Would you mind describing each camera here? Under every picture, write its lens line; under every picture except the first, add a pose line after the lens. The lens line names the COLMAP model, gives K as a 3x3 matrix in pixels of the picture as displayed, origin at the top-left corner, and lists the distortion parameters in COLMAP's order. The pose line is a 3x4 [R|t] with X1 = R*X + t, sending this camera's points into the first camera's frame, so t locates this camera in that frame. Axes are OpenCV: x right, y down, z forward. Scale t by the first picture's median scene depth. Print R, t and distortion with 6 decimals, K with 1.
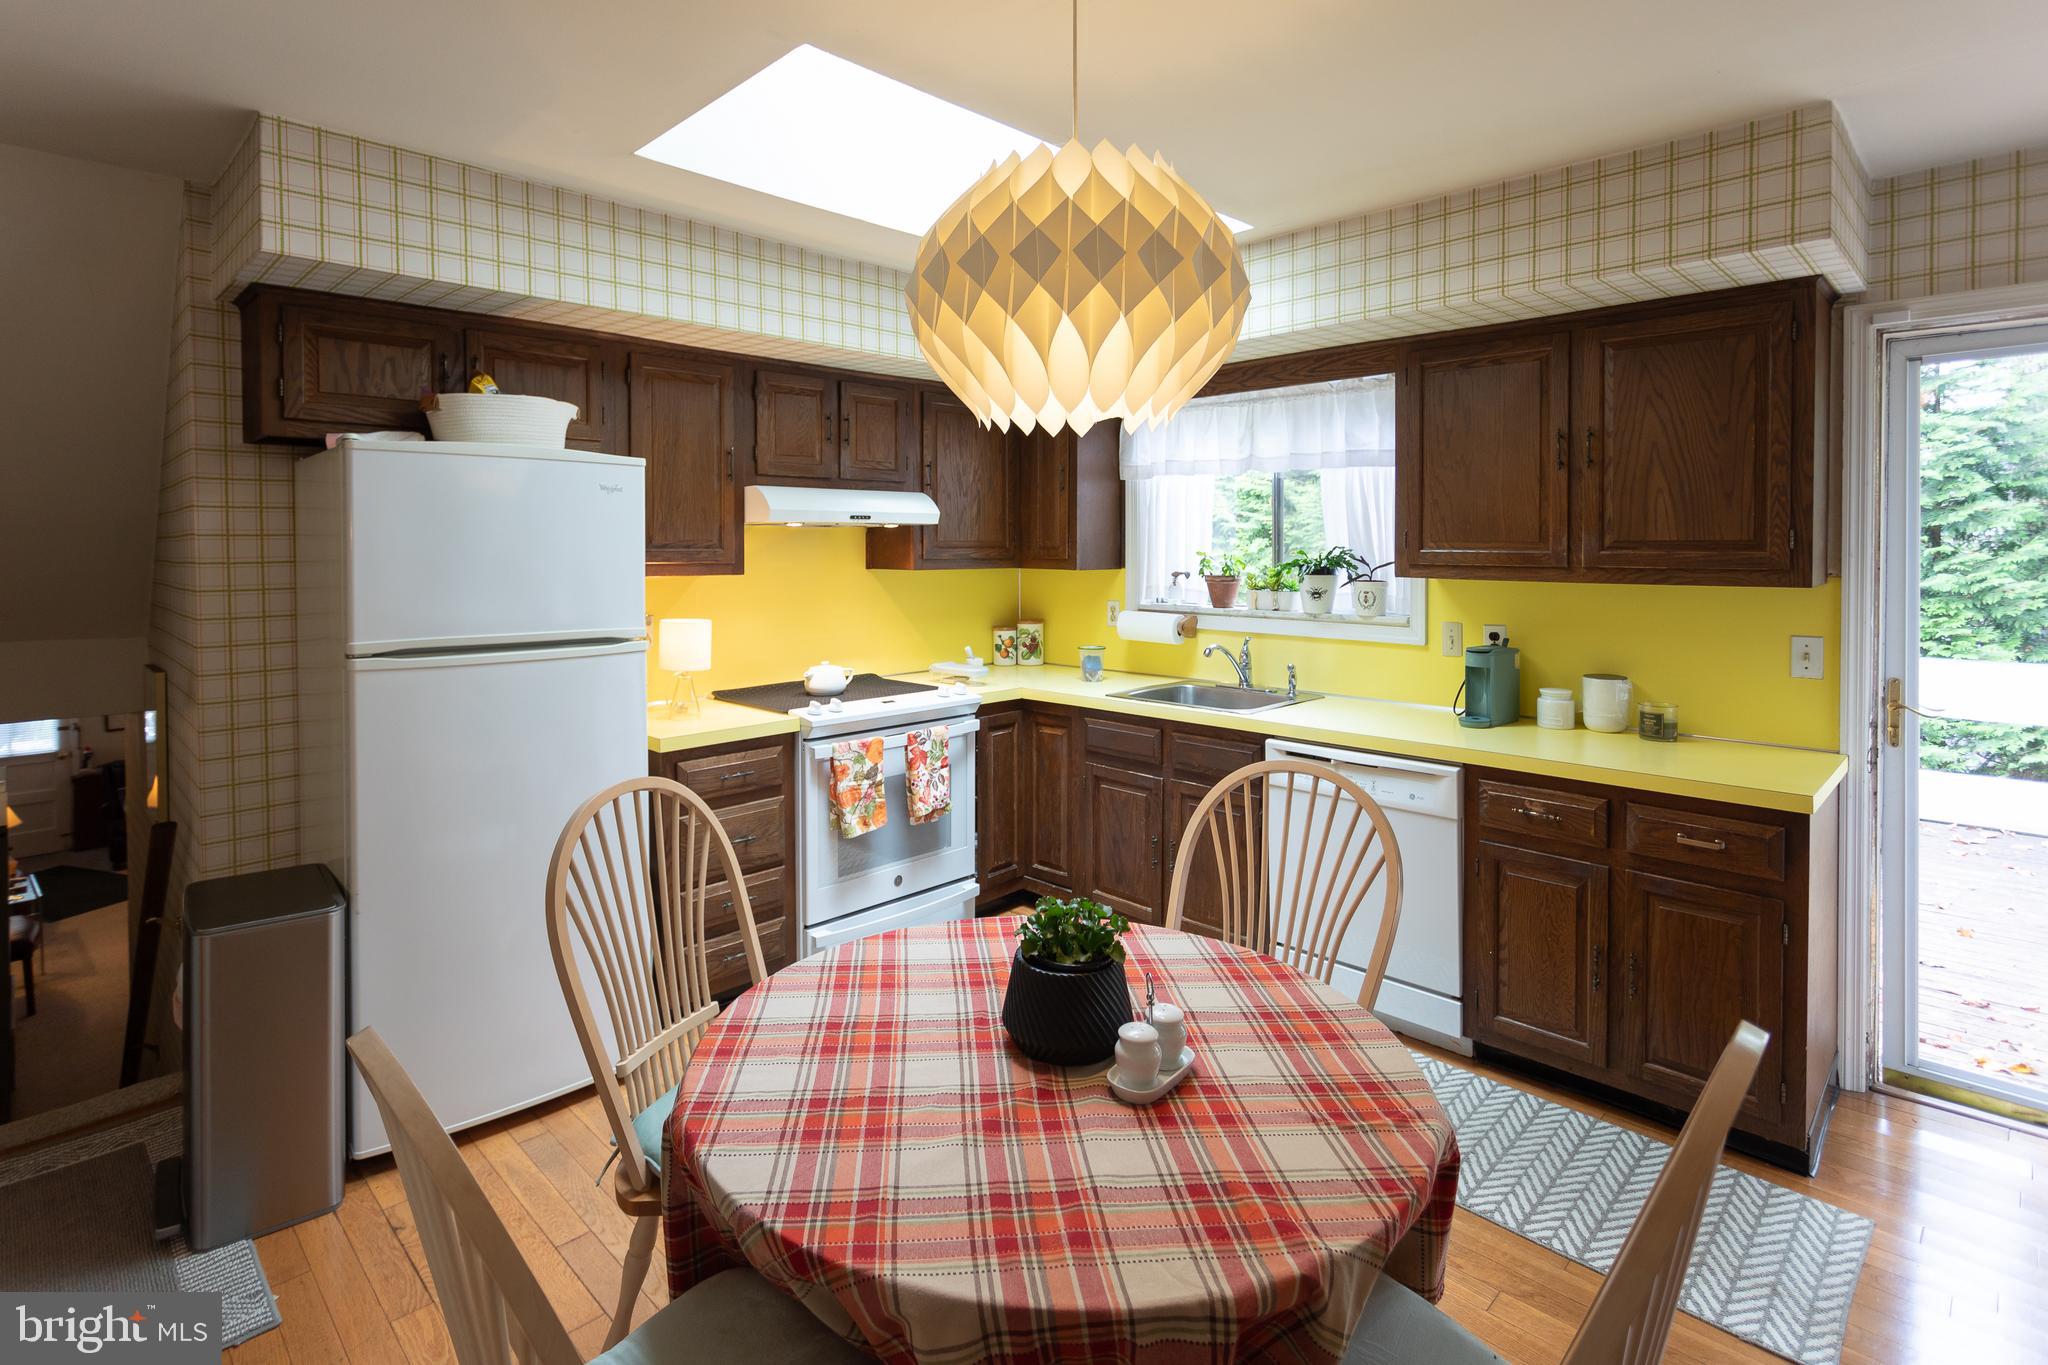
lens RADIAL K [[1001.9, 0, 992.8], [0, 1001.9, 688.3], [0, 0, 1]] dist [0.003697, 0.000578]
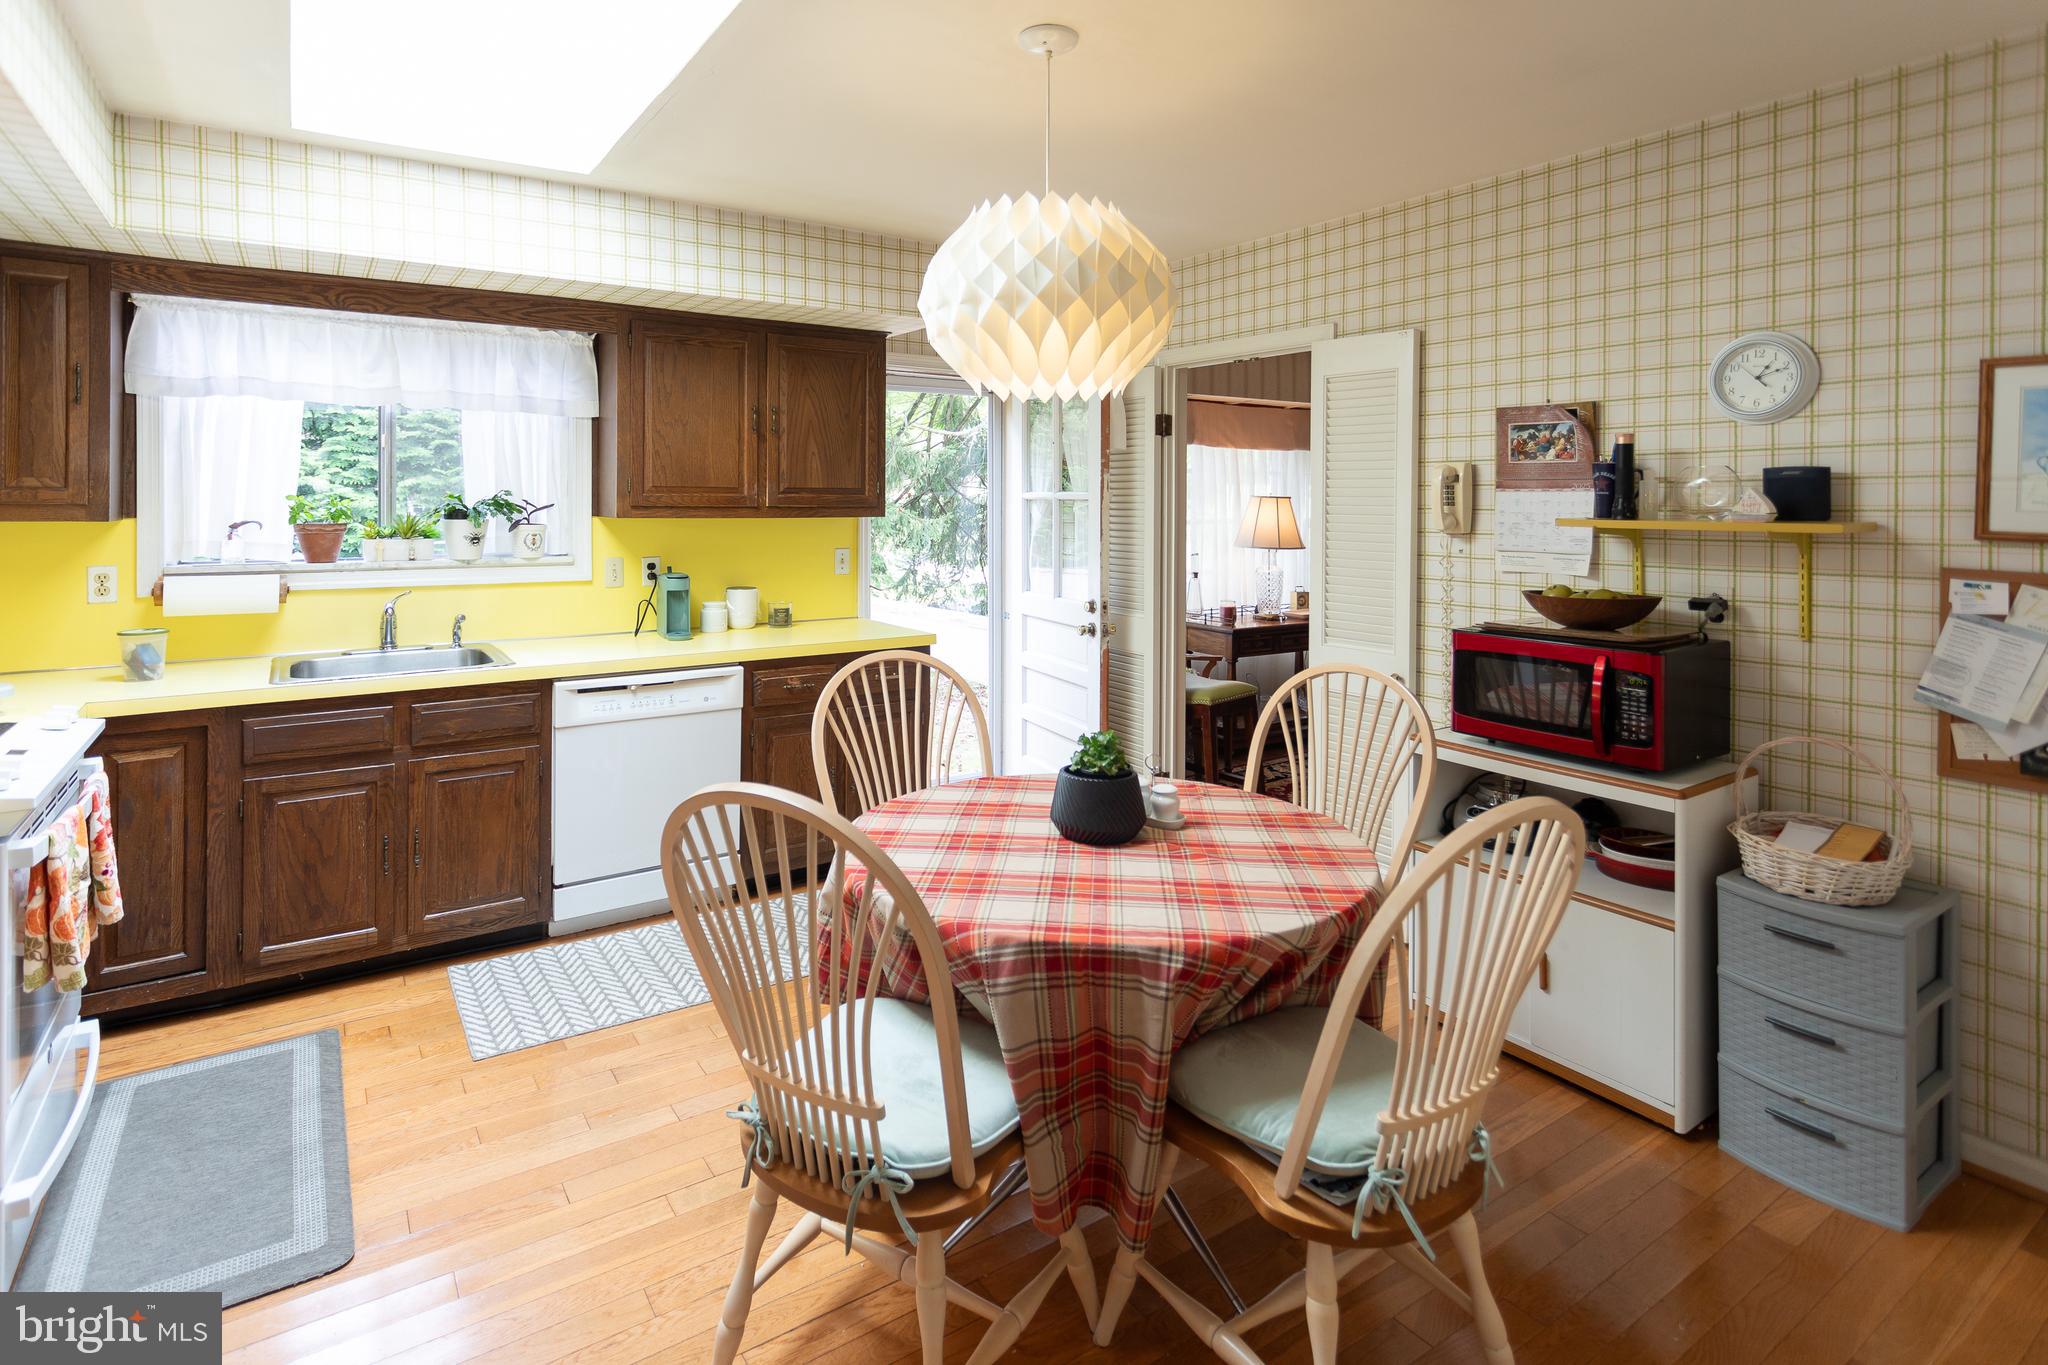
lens RADIAL K [[1001.9, 0, 992.8], [0, 1001.9, 688.3], [0, 0, 1]] dist [0.003697, 0.000578]
pose [[0.181374, -0.181241, 0.966569, -0.648155], [0.133828, 0.978276, 0.158324, -0.046173], [-0.974266, 0.100638, 0.201689, 0.387047]]
